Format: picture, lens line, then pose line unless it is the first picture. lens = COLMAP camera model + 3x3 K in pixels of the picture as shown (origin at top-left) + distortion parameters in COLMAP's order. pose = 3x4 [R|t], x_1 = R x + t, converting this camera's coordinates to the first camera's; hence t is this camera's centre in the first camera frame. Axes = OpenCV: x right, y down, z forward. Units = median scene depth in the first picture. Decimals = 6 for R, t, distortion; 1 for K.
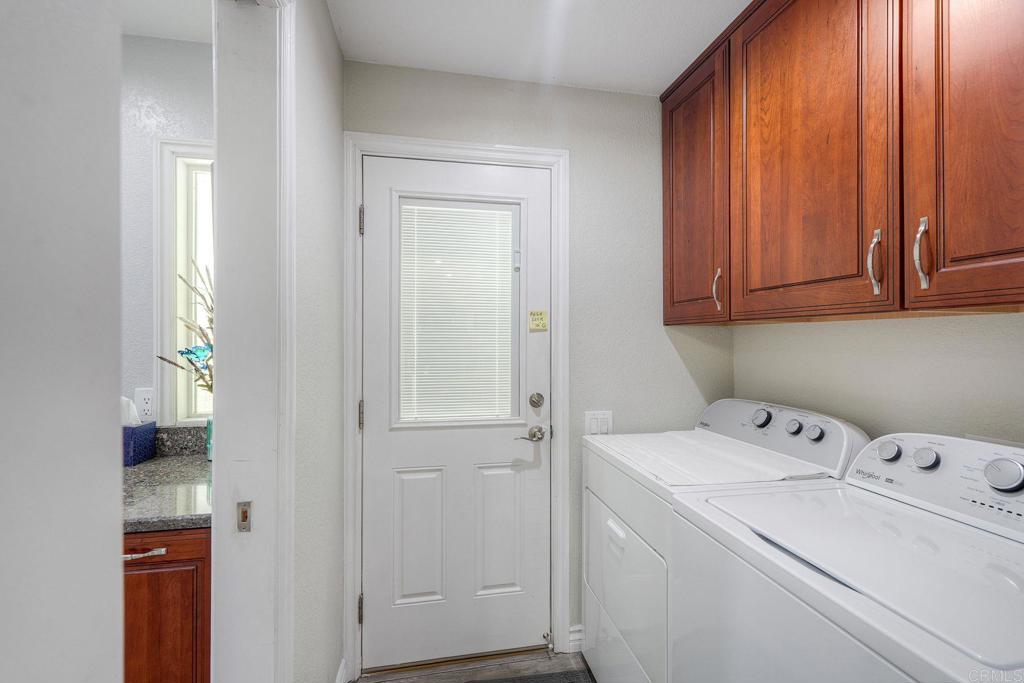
lens RADIAL K [[456.5, 0, 512.0], [0, 456.5, 341.5], [0, 0, 1]] dist [0.002666, 0.000458]
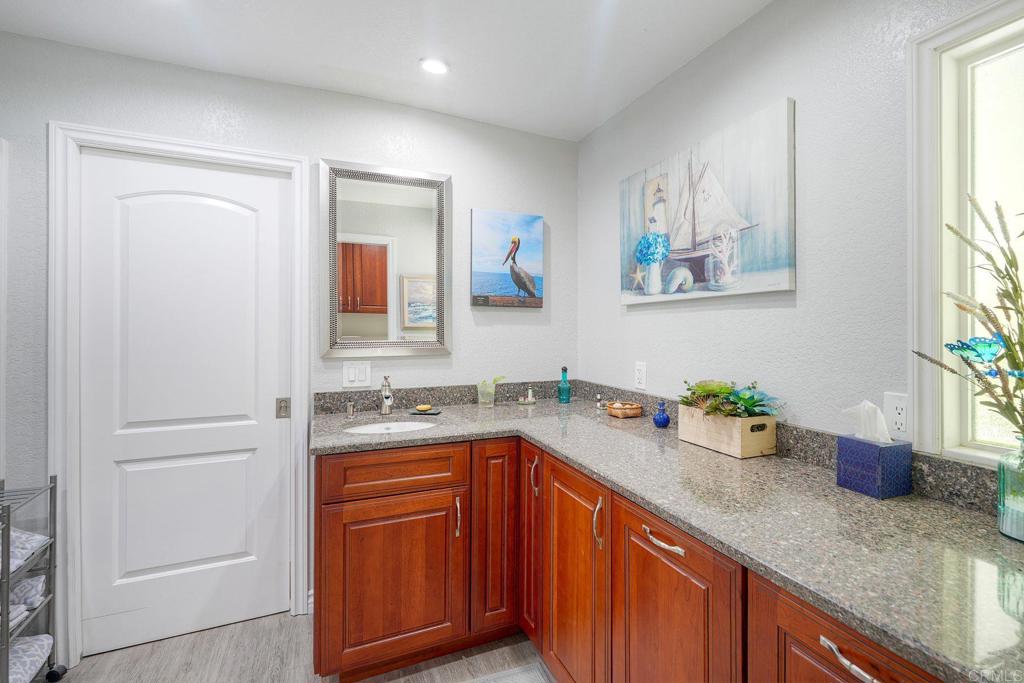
lens RADIAL K [[476.9, 0, 541.1], [0, 476.9, 322.2], [0, 0, 1]] dist [0.000375, 0.000574]
pose [[0.243480, -0.010711, -0.969847, -0.206251], [-0.004031, 0.999919, -0.012055, 0.000130], [0.969898, 0.006844, 0.243417, 0.270177]]
